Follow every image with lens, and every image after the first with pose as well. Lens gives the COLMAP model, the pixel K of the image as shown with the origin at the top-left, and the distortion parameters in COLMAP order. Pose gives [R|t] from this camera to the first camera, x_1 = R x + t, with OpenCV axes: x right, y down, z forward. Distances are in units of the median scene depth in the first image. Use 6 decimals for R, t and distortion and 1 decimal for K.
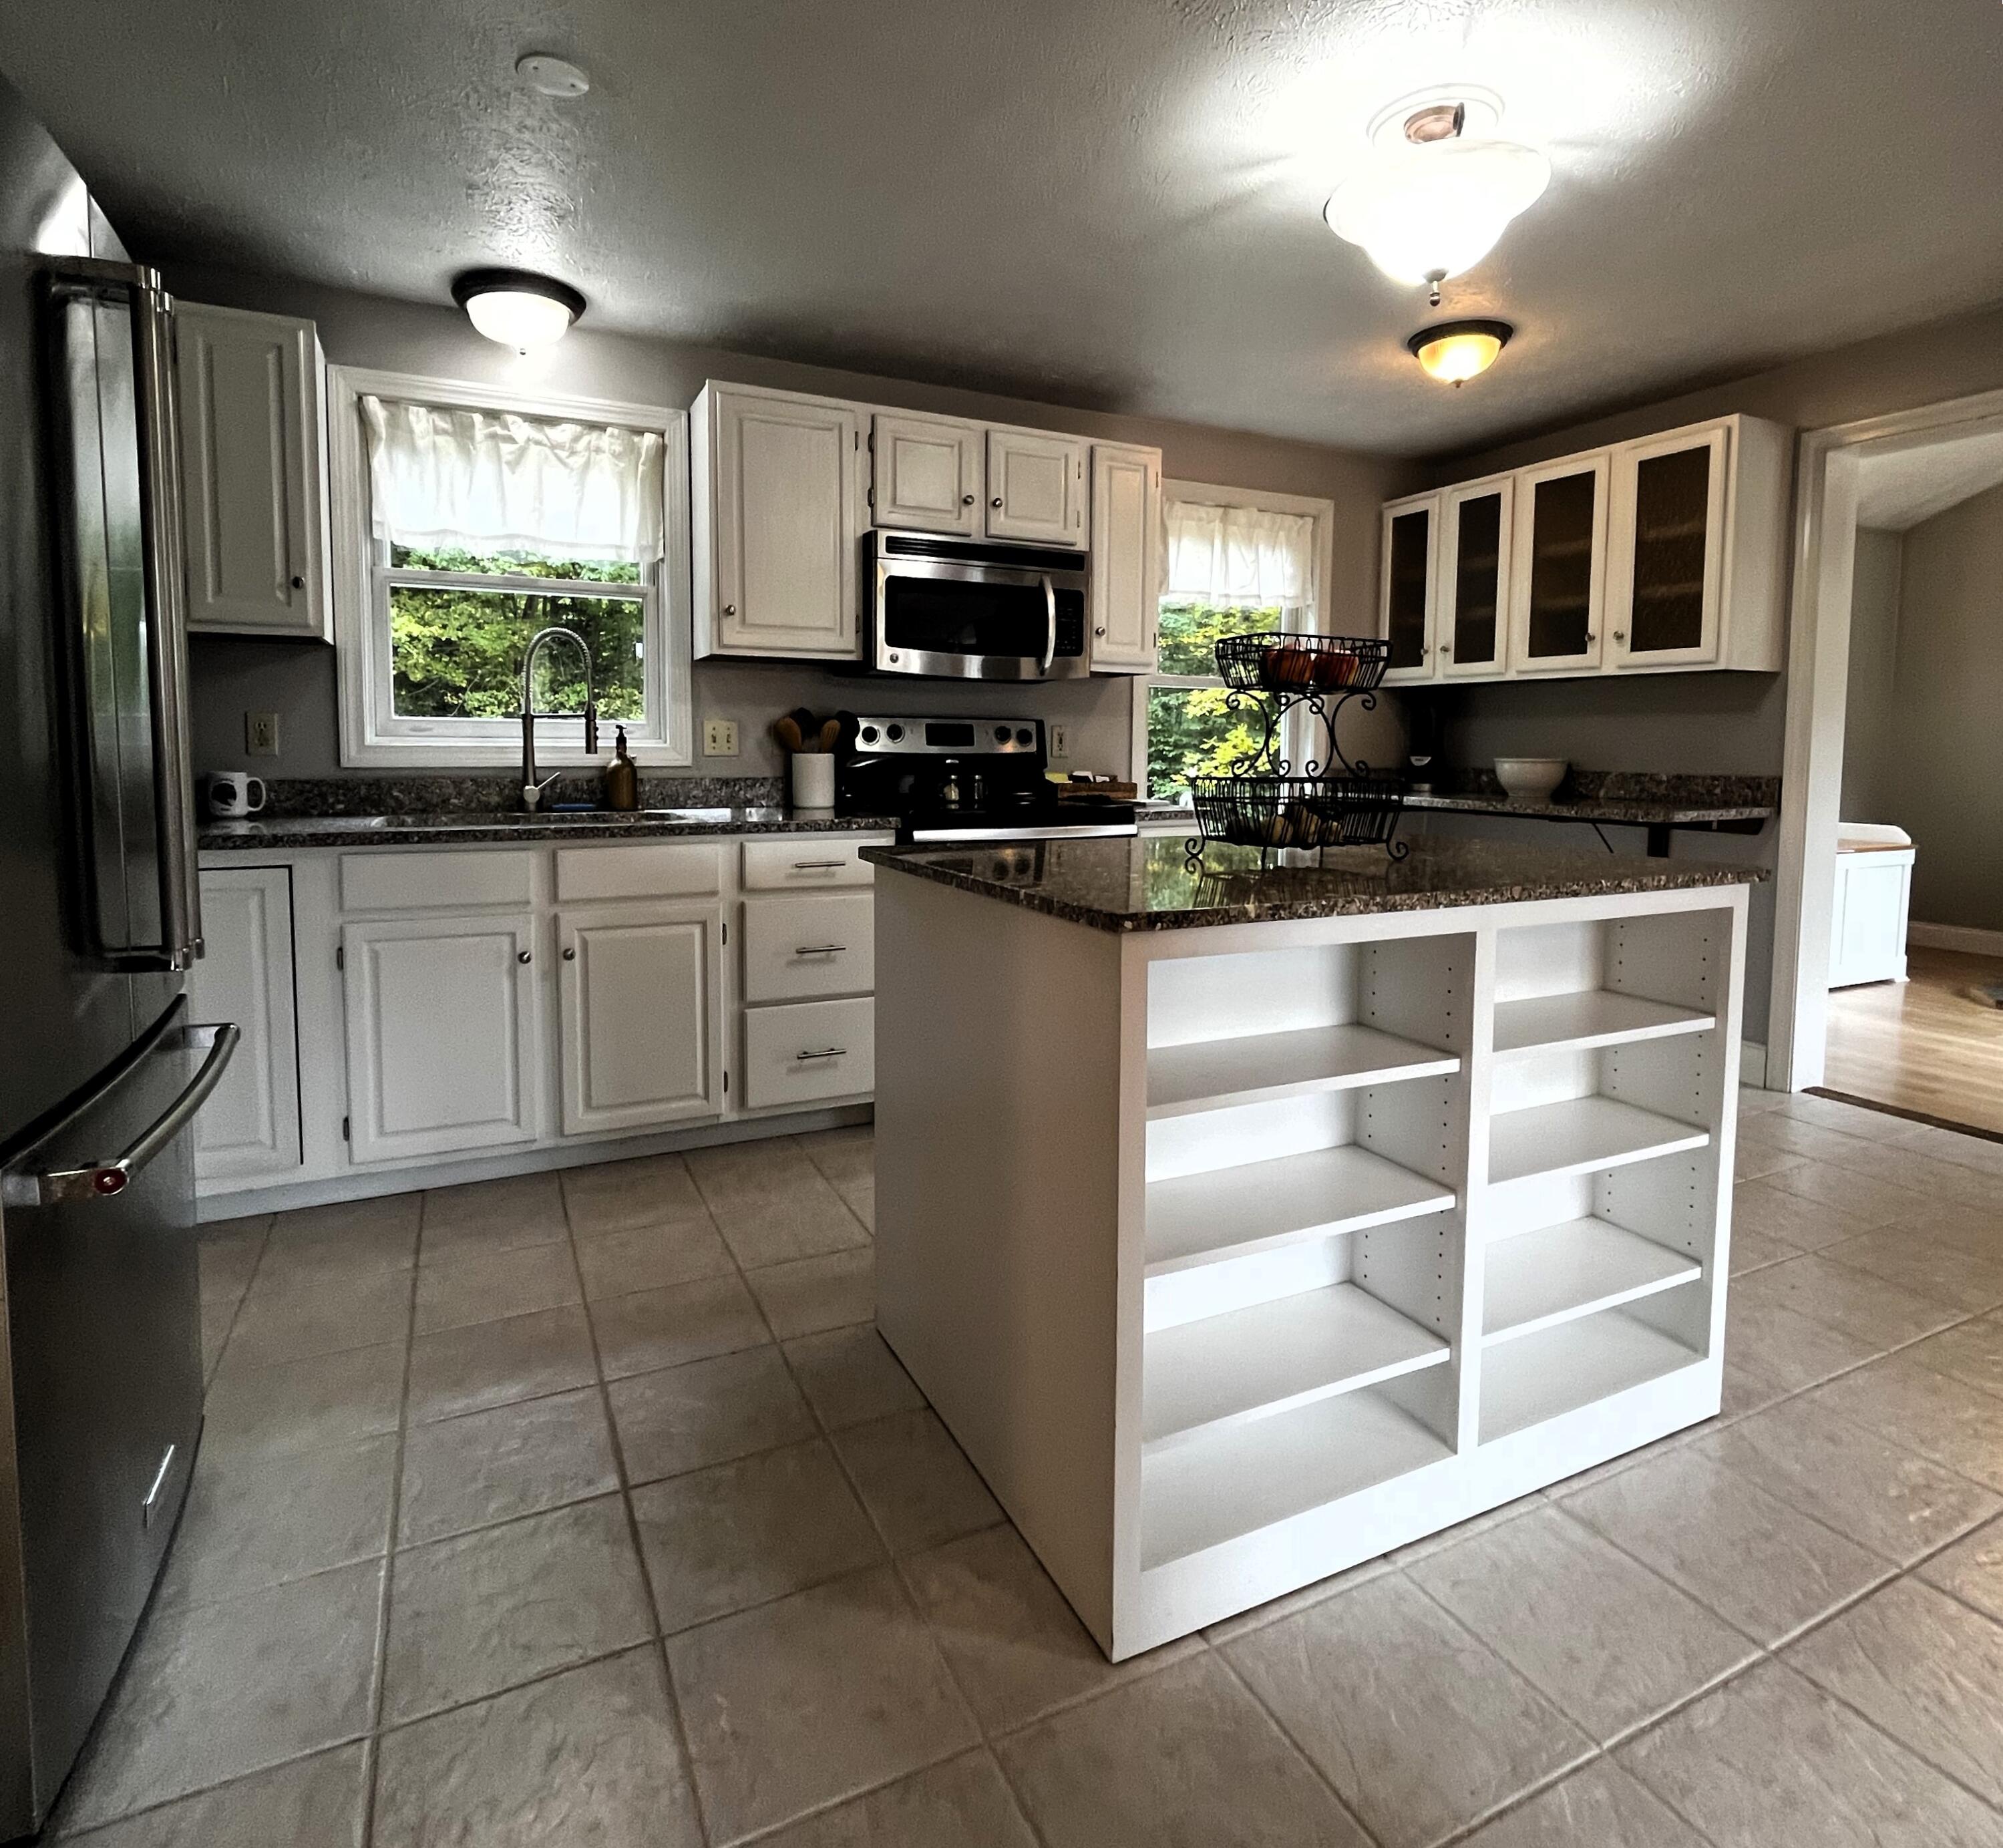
lens RADIAL K [[1089.1, 0, 987.0], [0, 1089.1, 837.8], [0, 0, 1]] dist [-0.005158, -0.000519]
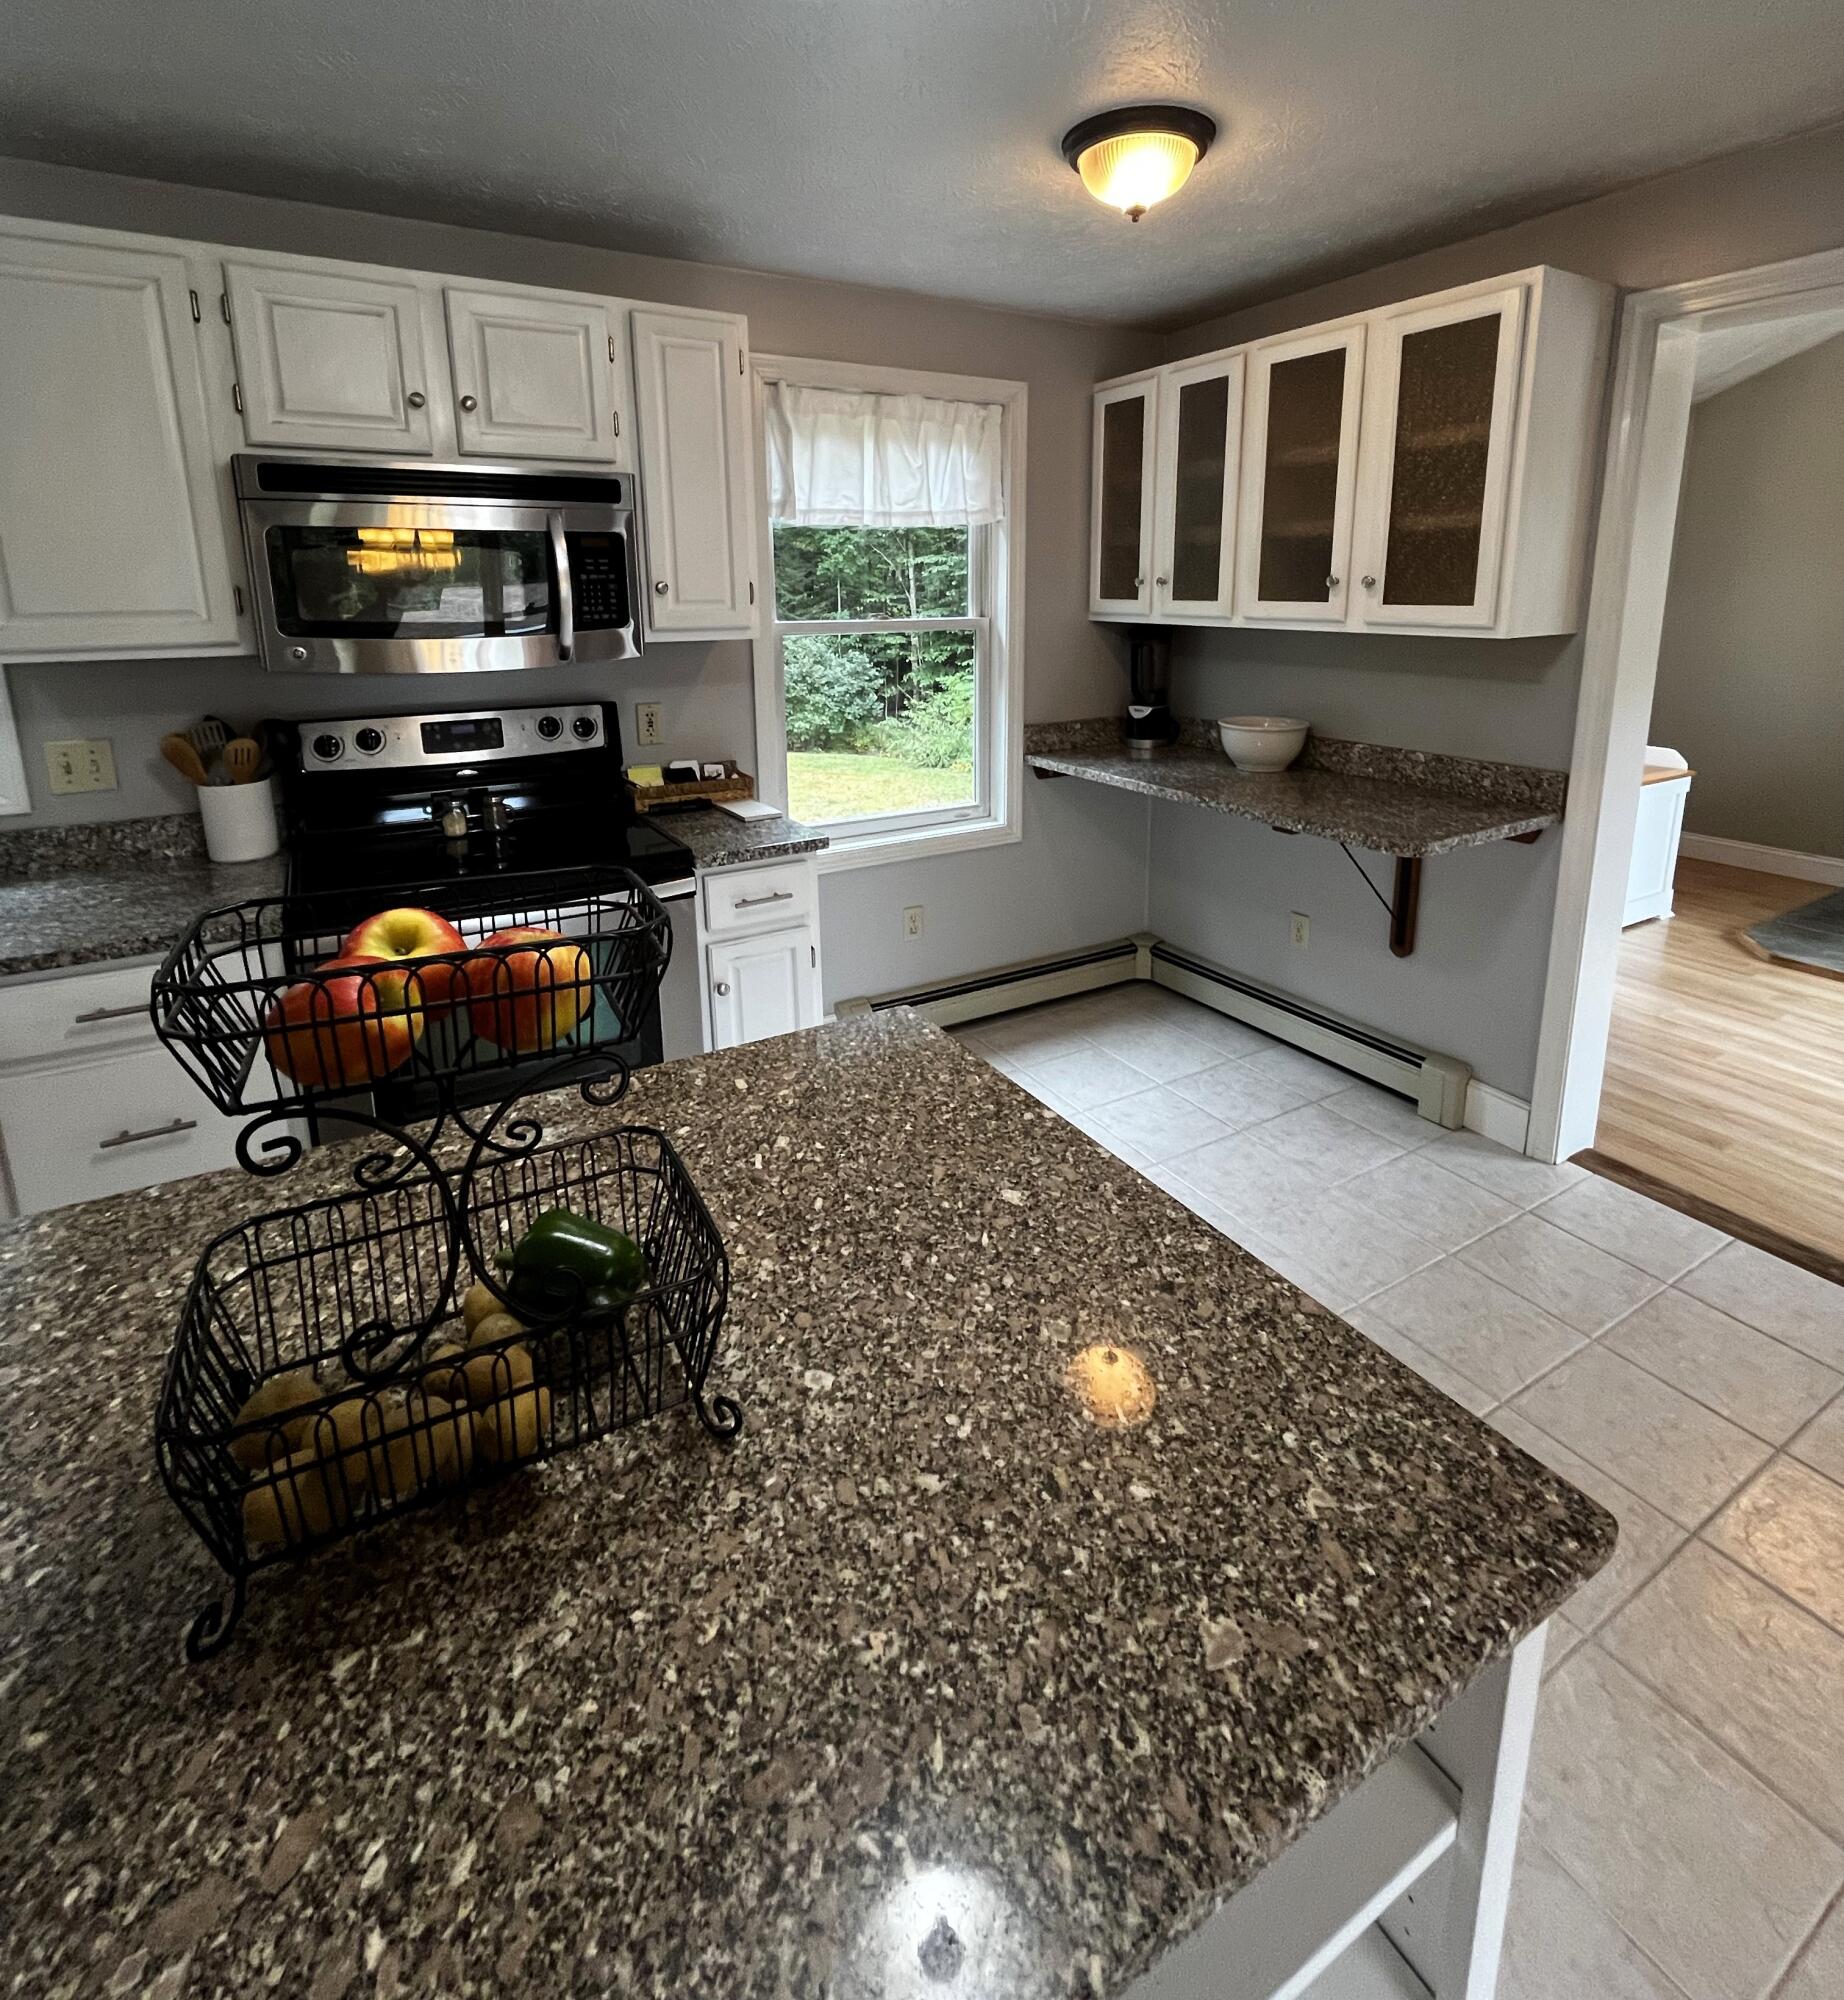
lens RADIAL K [[1087.5, 0, 852.3], [0, 1087.5, 849.5], [0, 0, 1]] dist [-0.005158, -0.000519]
pose [[0.997280, -0.031592, 0.066596, 0.201812], [0.023186, 0.992083, 0.123424, -0.120343], [-0.069968, -0.121544, 0.990117, 0.310669]]
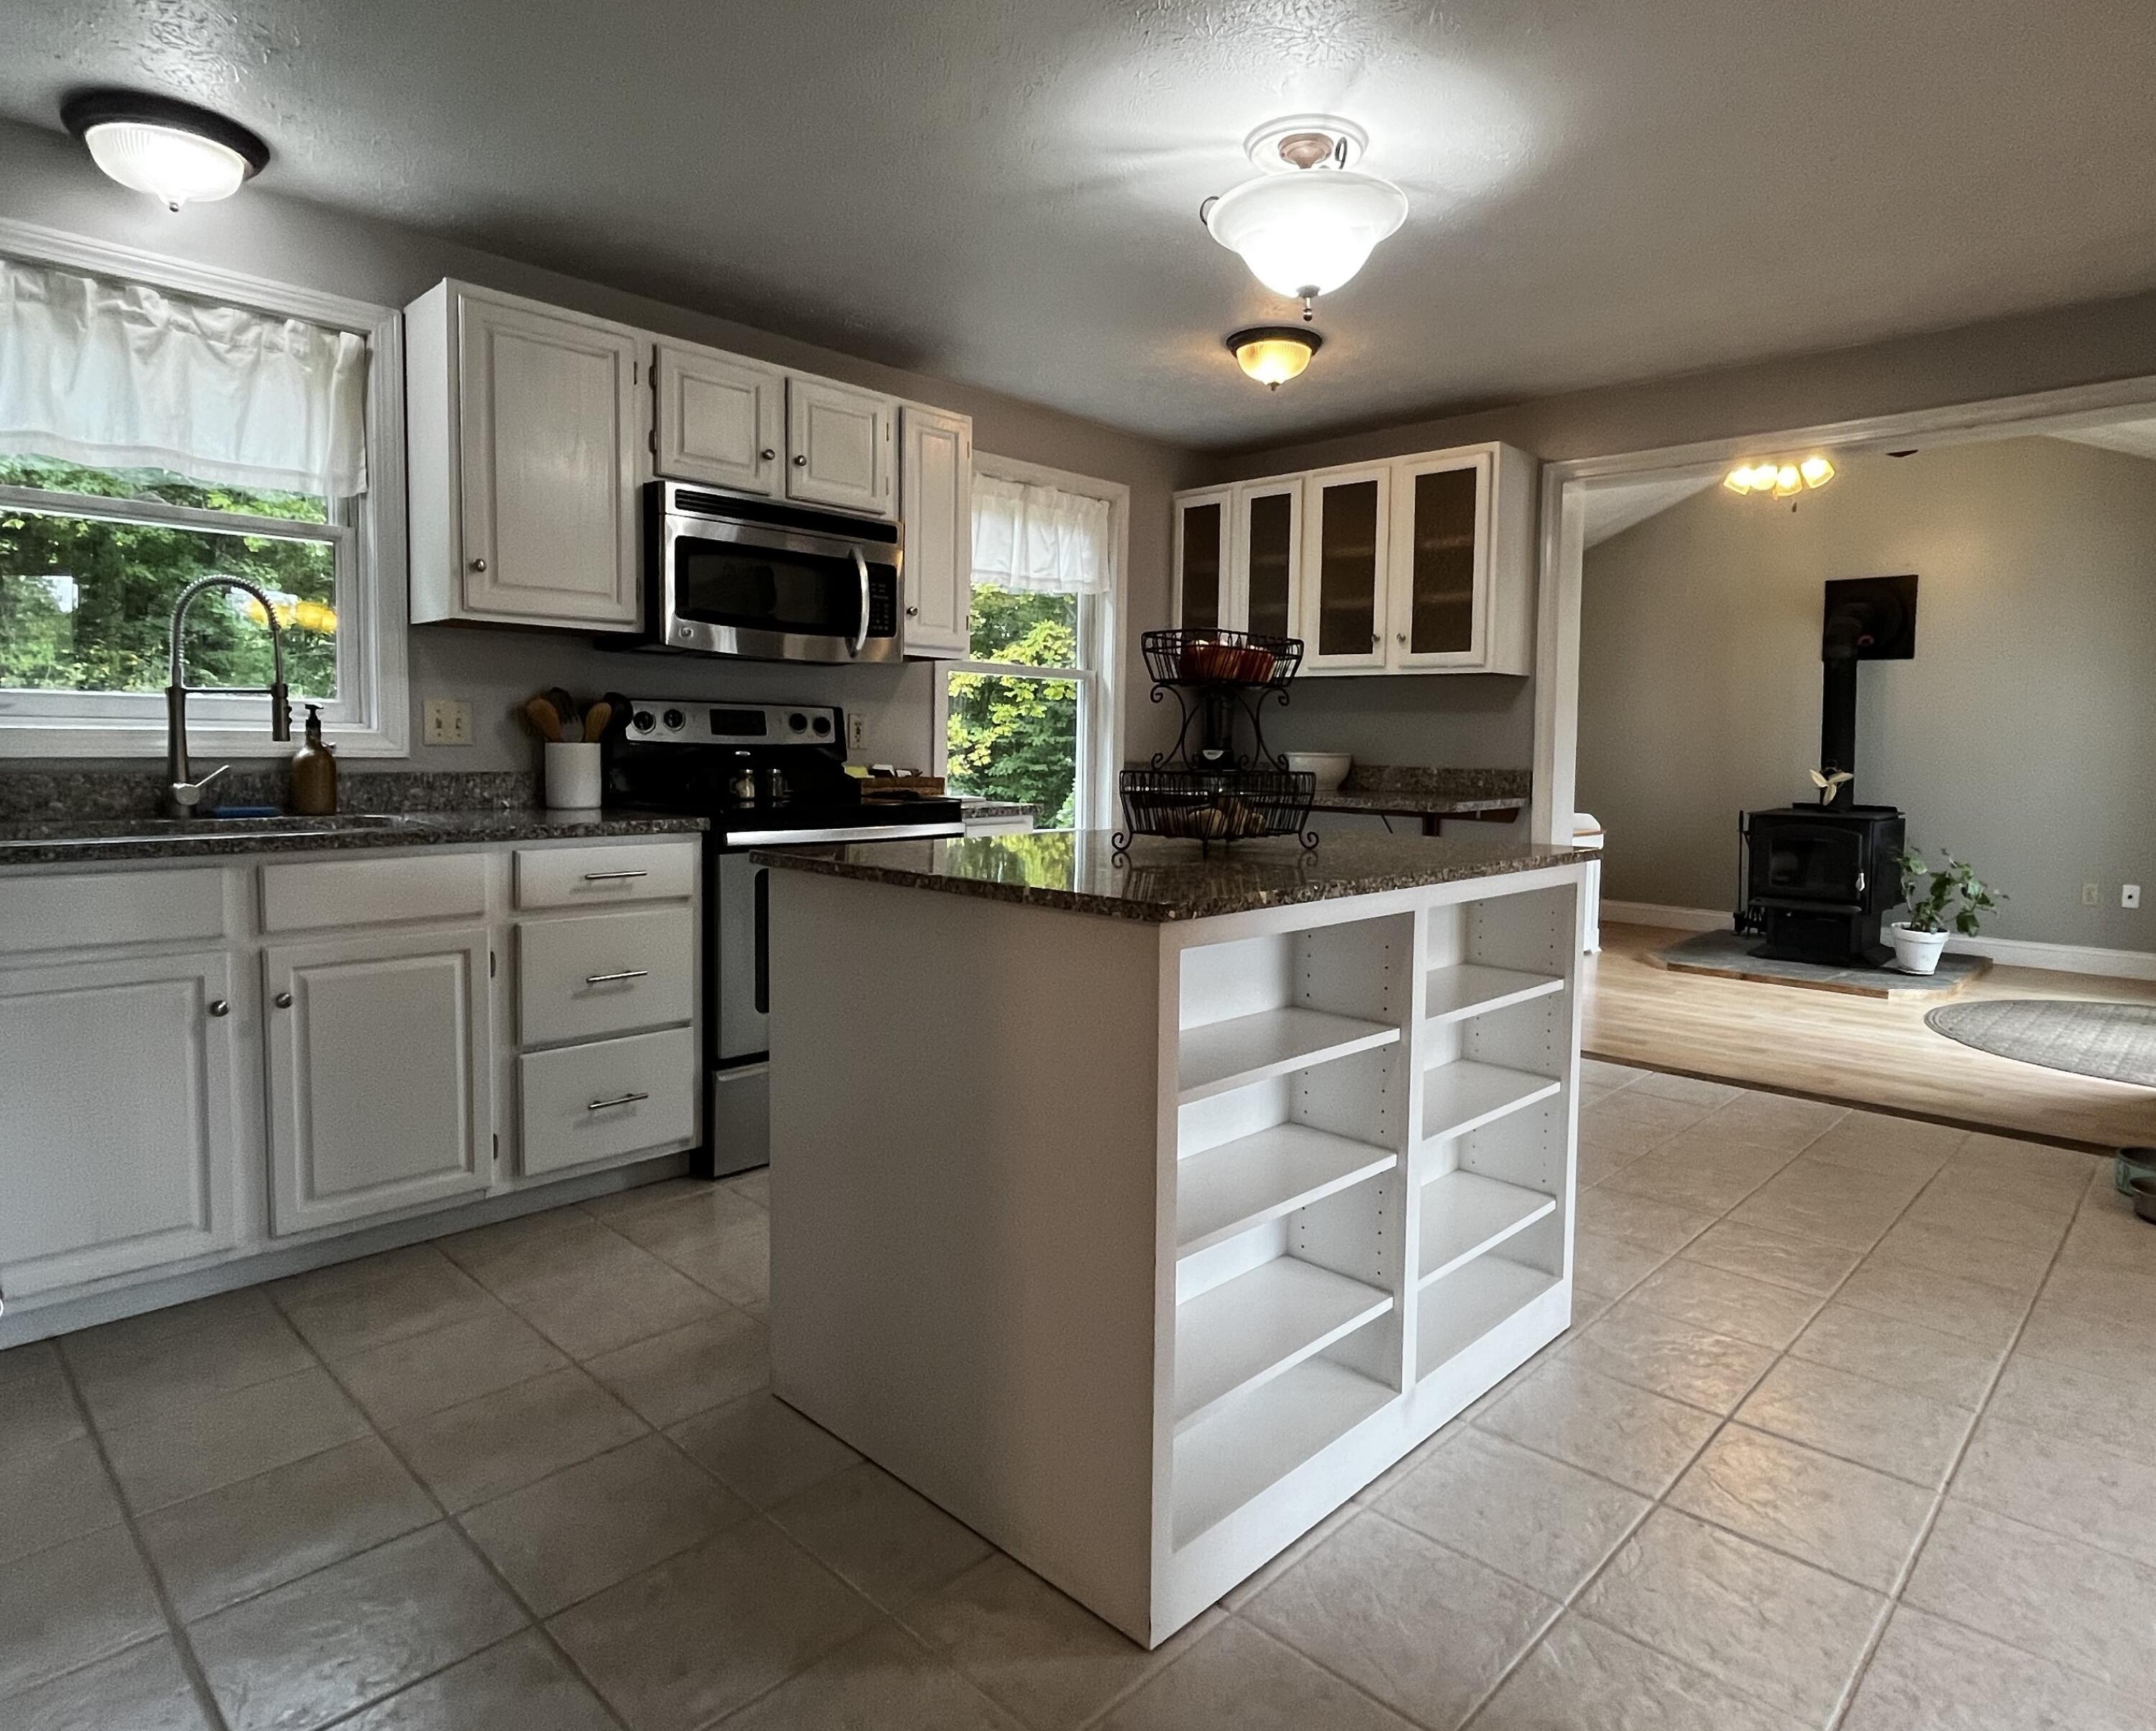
lens RADIAL K [[1212.8, 0, 1148.5], [0, 1212.8, 834.4], [0, 0, 1]] dist [-0.005664, -0.001861]
pose [[0.932462, -0.019307, 0.360752, -0.092809], [0.020774, 0.999784, -0.000187, 0.001500], [-0.360670, 0.007669, 0.932662, -0.016966]]
